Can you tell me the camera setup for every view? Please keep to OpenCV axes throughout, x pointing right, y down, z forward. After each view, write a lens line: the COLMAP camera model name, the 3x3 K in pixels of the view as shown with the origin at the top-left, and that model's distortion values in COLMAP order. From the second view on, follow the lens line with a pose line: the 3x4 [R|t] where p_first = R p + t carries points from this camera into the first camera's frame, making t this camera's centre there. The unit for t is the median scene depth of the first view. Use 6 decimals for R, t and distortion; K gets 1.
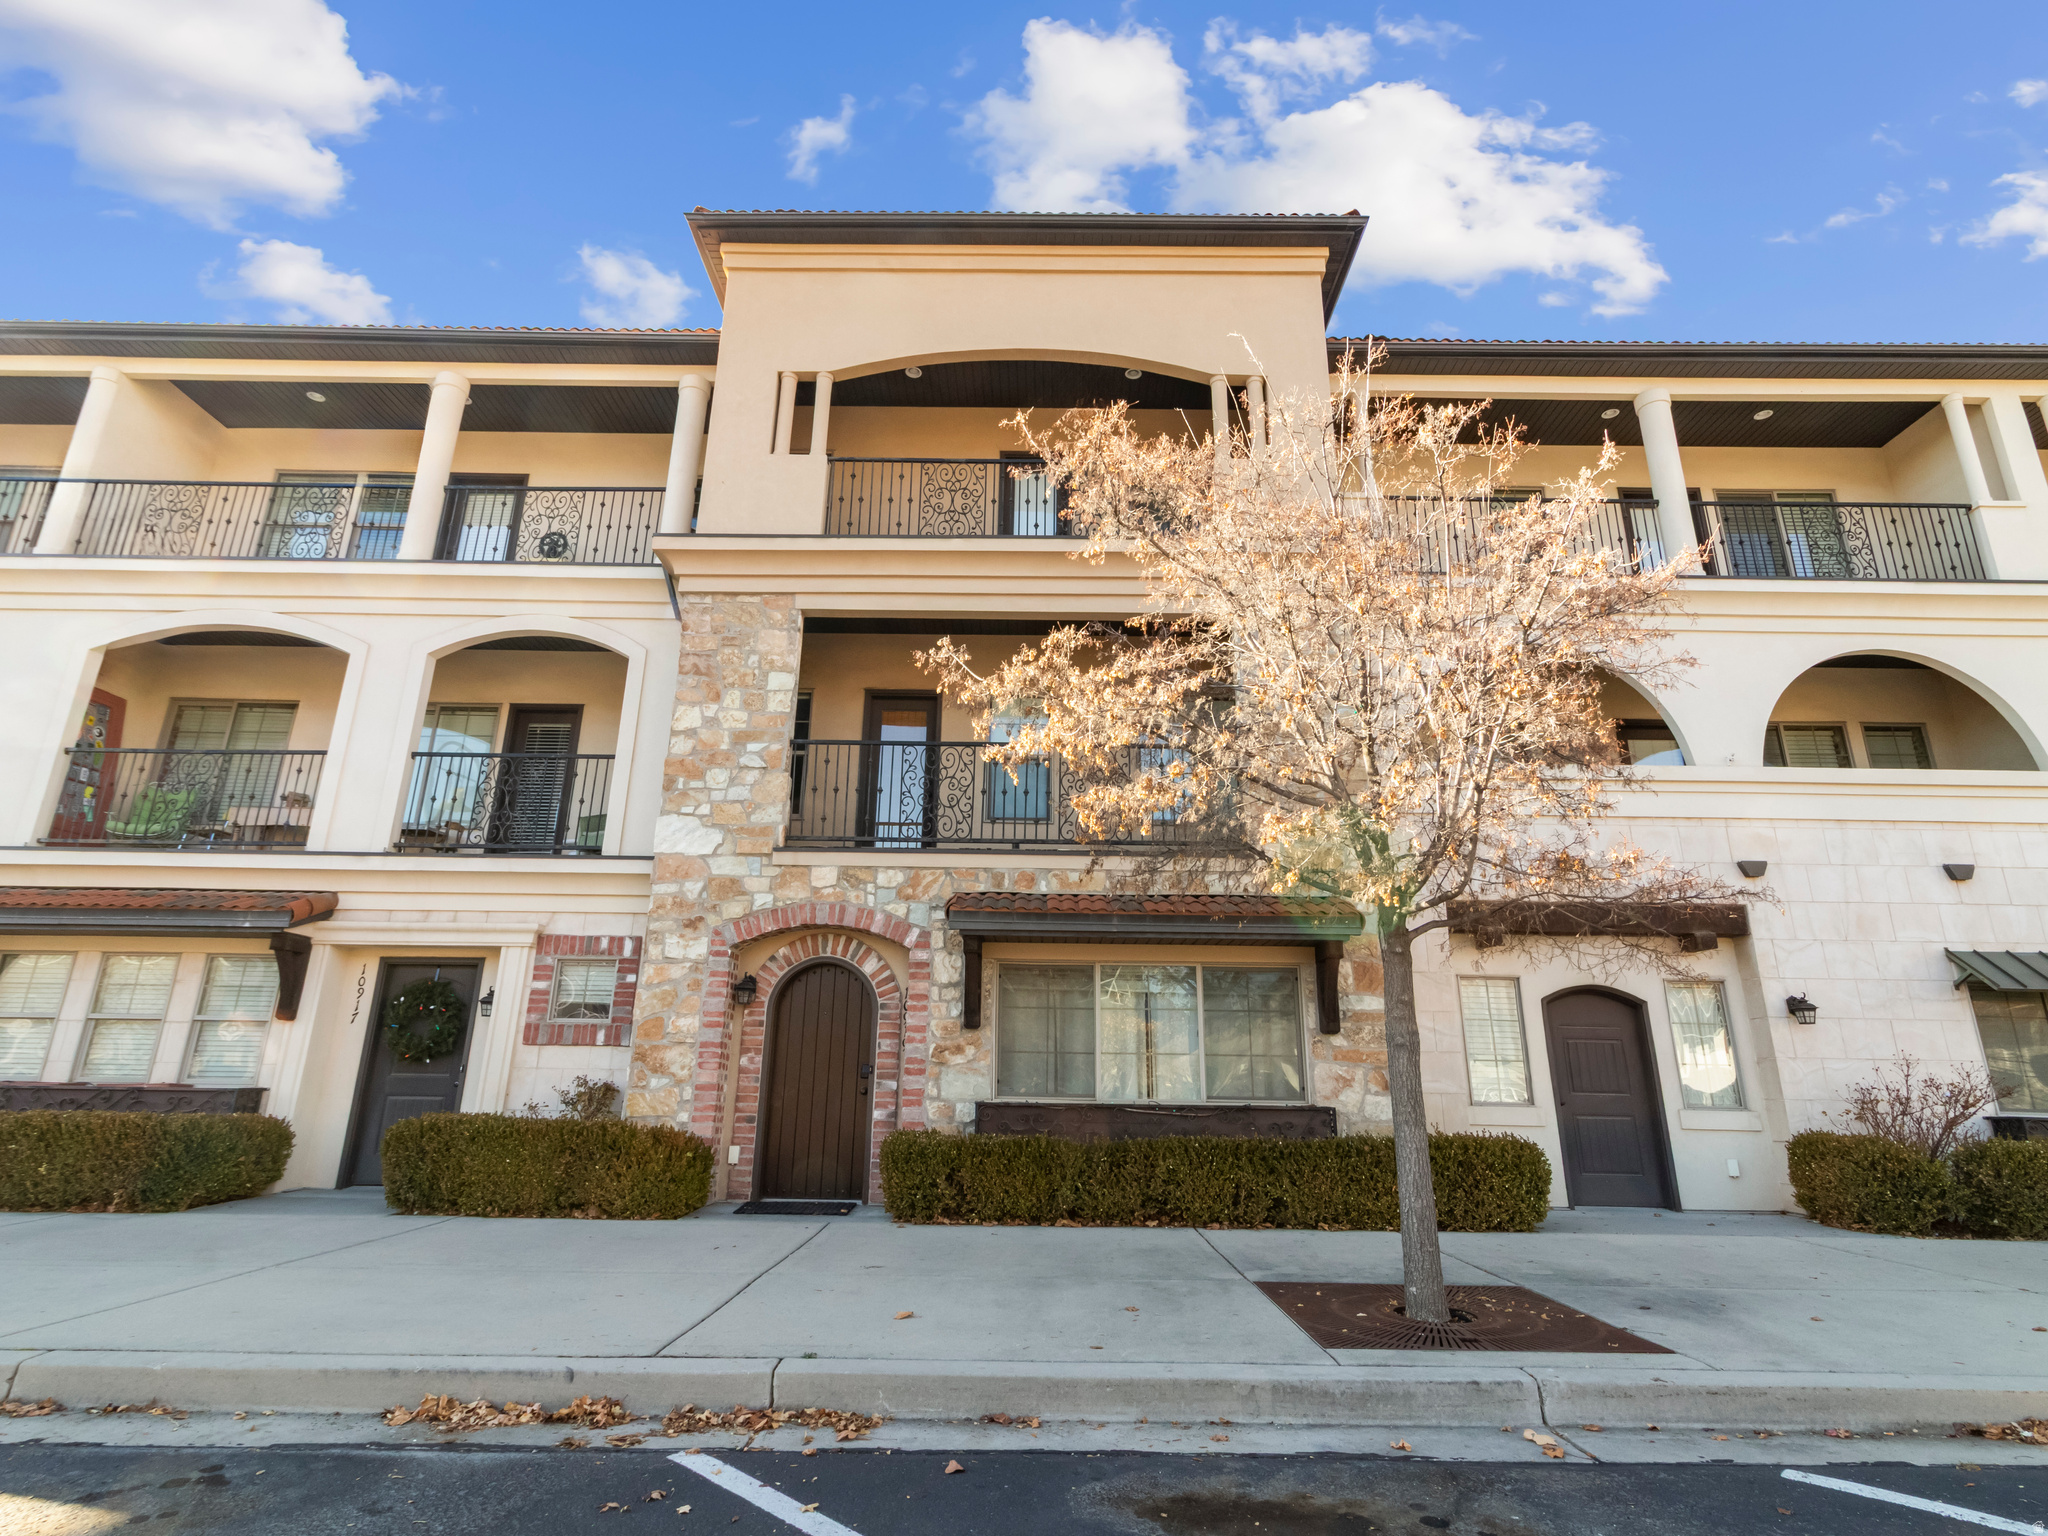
lens RADIAL K [[1073.7, 0, 1028.7], [0, 1073.7, 770.0], [0, 0, 1]] dist [0.002940, 0.001917]
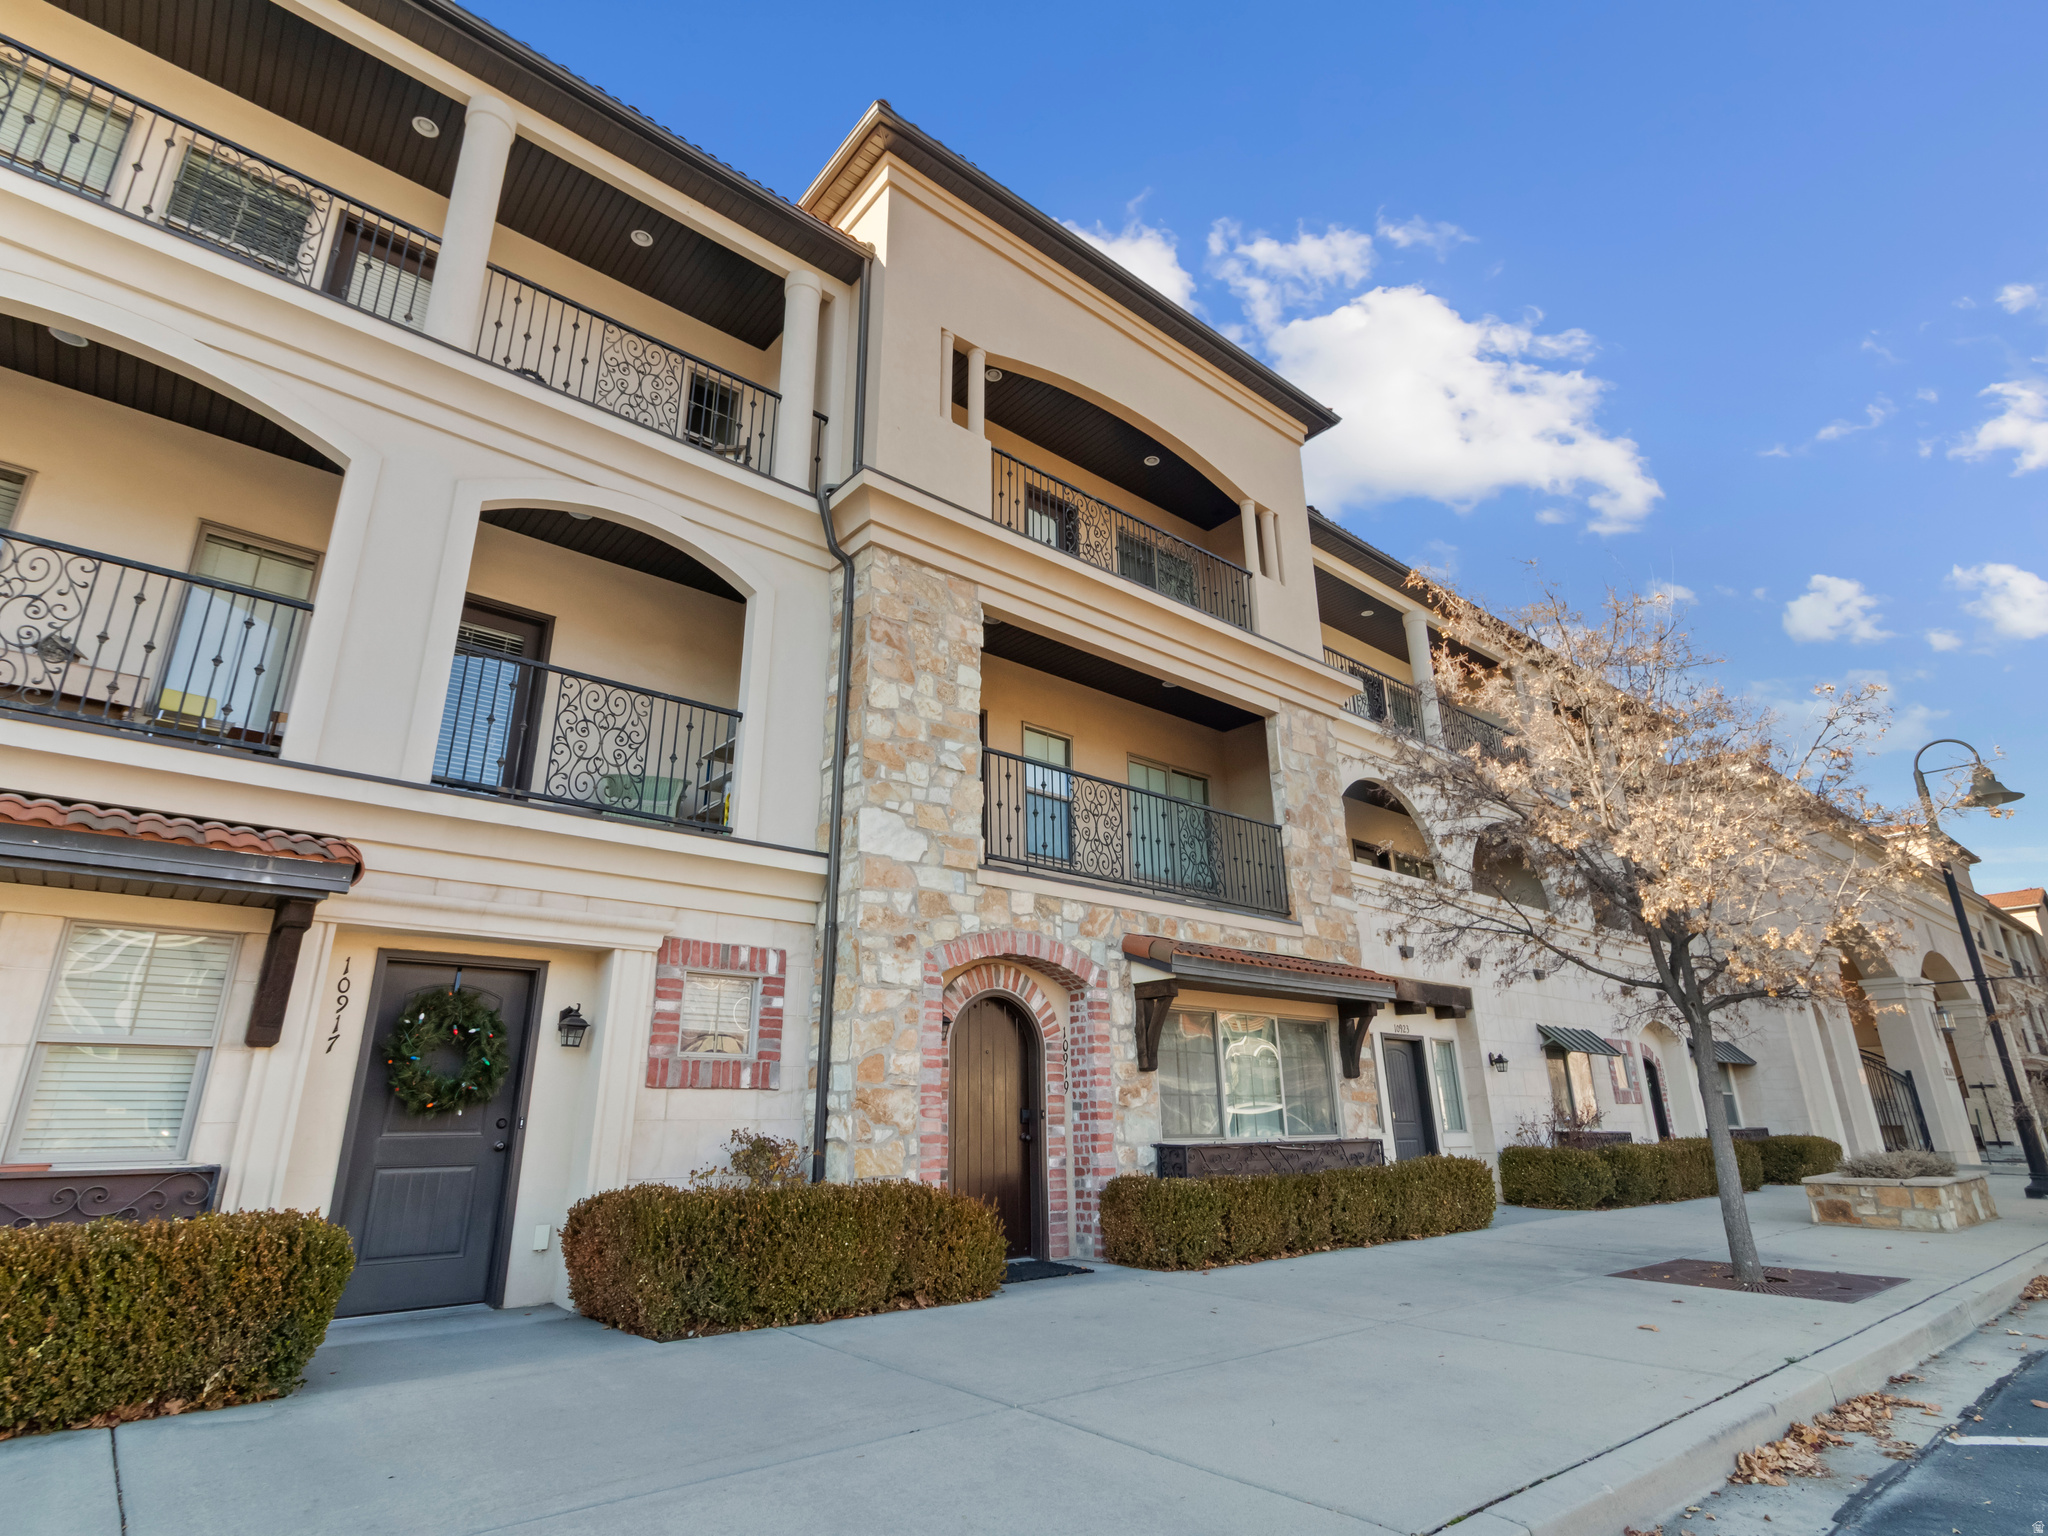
lens RADIAL K [[1073.7, 0, 1028.7], [0, 1073.7, 770.0], [0, 0, 1]] dist [0.002940, 0.001917]
pose [[0.756280, 0.183972, 0.627849, -0.778628], [-0.165635, 0.982227, -0.088294, 0.067254], [-0.632934, -0.037218, 0.773311, 0.288341]]
